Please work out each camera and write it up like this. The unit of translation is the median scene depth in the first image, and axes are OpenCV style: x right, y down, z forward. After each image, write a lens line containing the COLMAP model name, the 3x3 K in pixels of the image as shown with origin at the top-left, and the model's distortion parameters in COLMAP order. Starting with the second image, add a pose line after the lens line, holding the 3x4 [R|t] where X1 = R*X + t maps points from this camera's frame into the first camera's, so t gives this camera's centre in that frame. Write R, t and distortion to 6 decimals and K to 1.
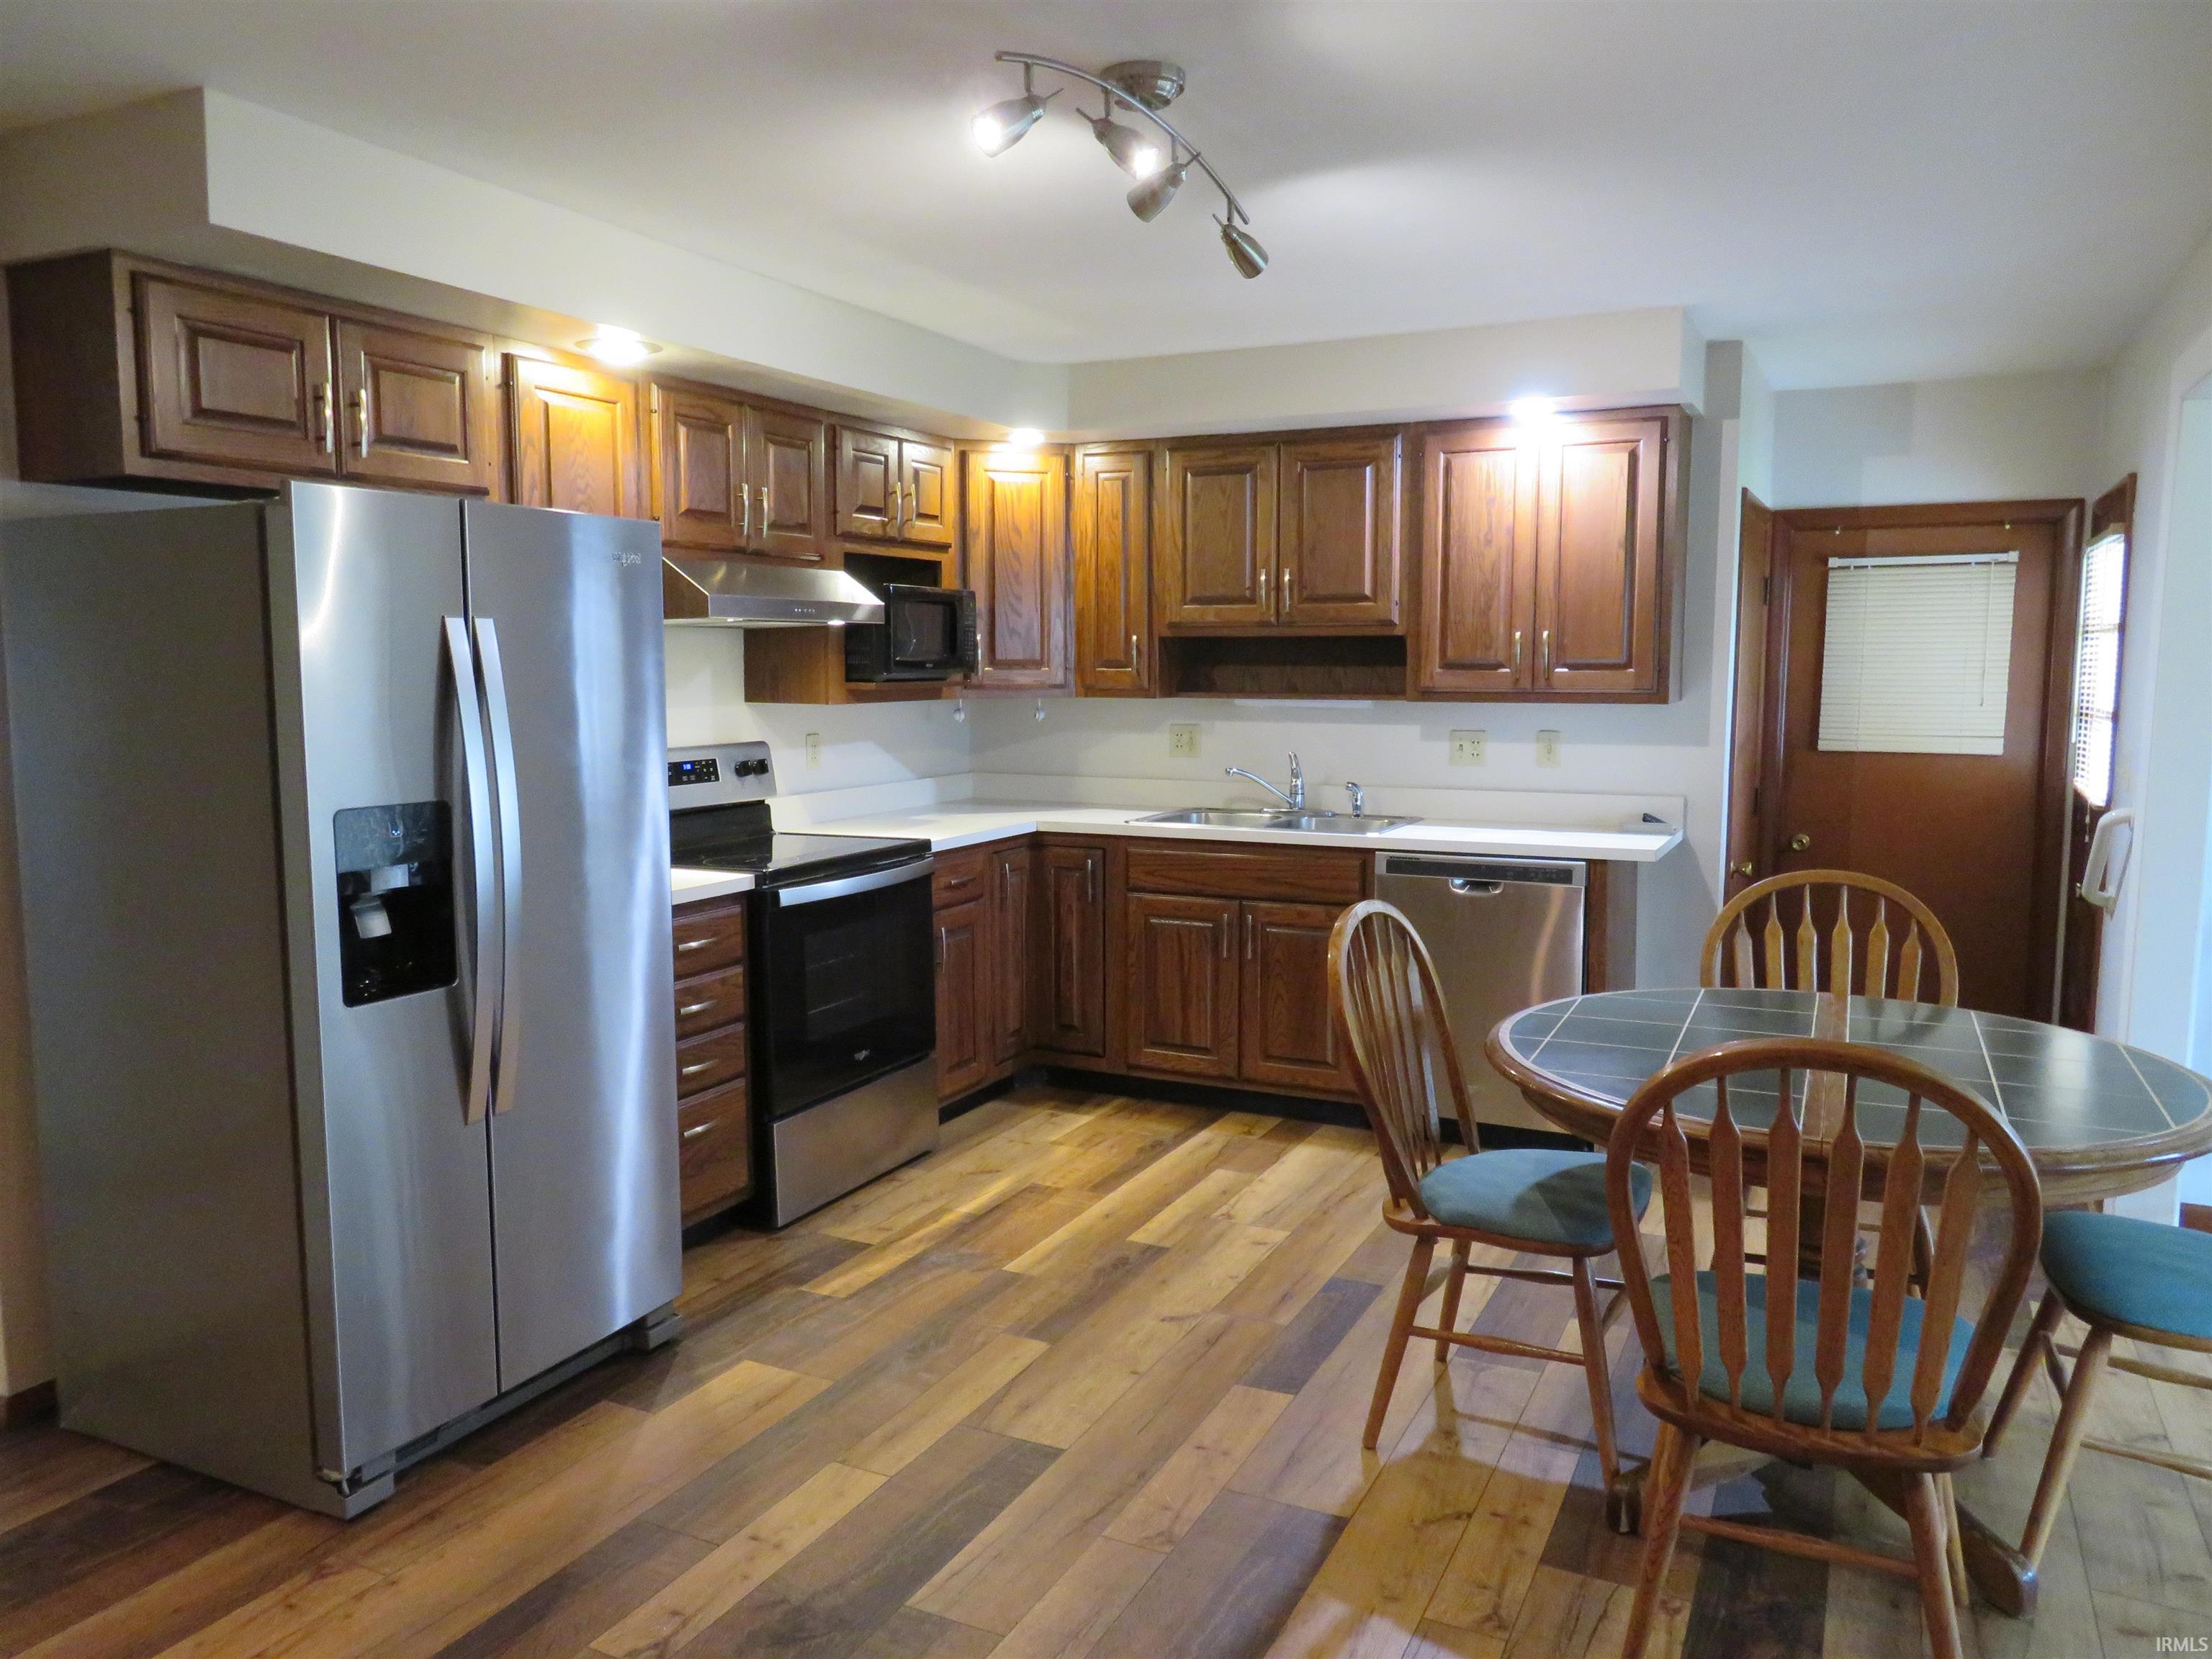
lens RADIAL K [[1582.2, 0, 1105.4], [0, 1582.2, 827.1], [0, 0, 1]] dist [-0.004354, -0.001681]
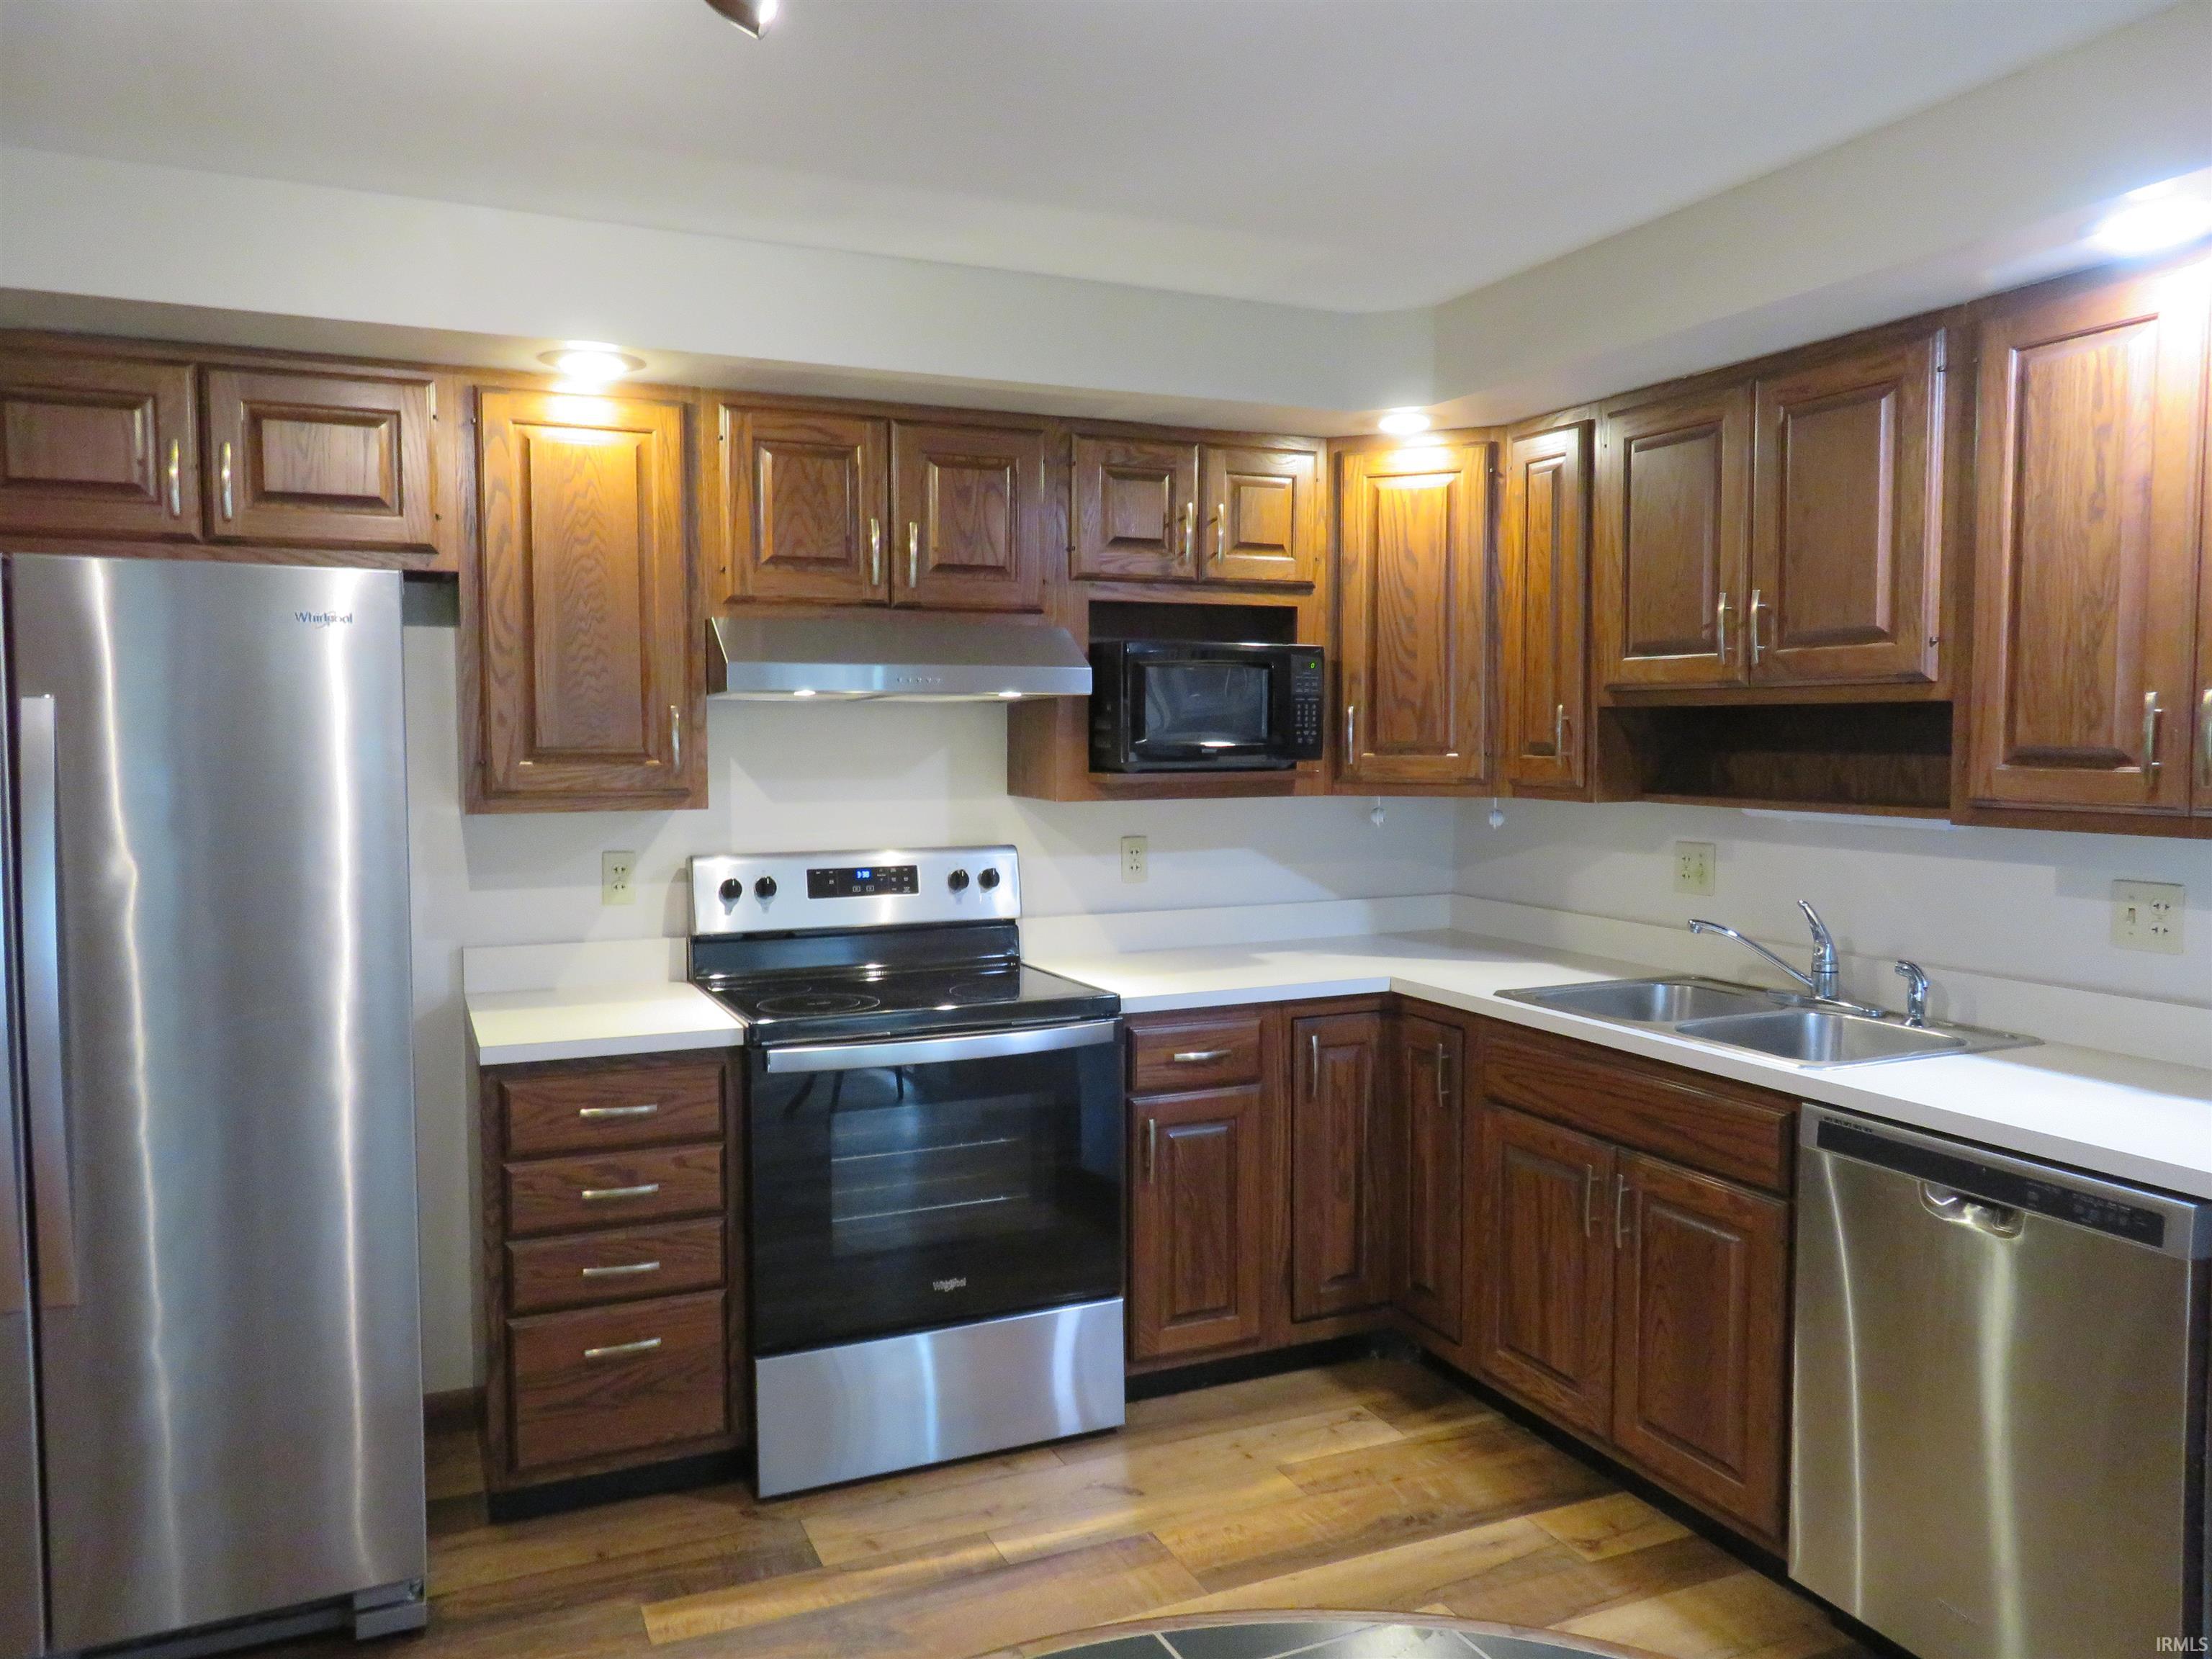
lens RADIAL K [[1582.2, 0, 1106.4], [0, 1582.2, 828.1], [0, 0, 1]] dist [-0.004354, -0.001681]
pose [[0.771831, 0.038426, -0.634665, 0.310139], [-0.066511, 0.997575, -0.020487, -0.048254], [0.632339, 0.058025, 0.772516, 0.409171]]
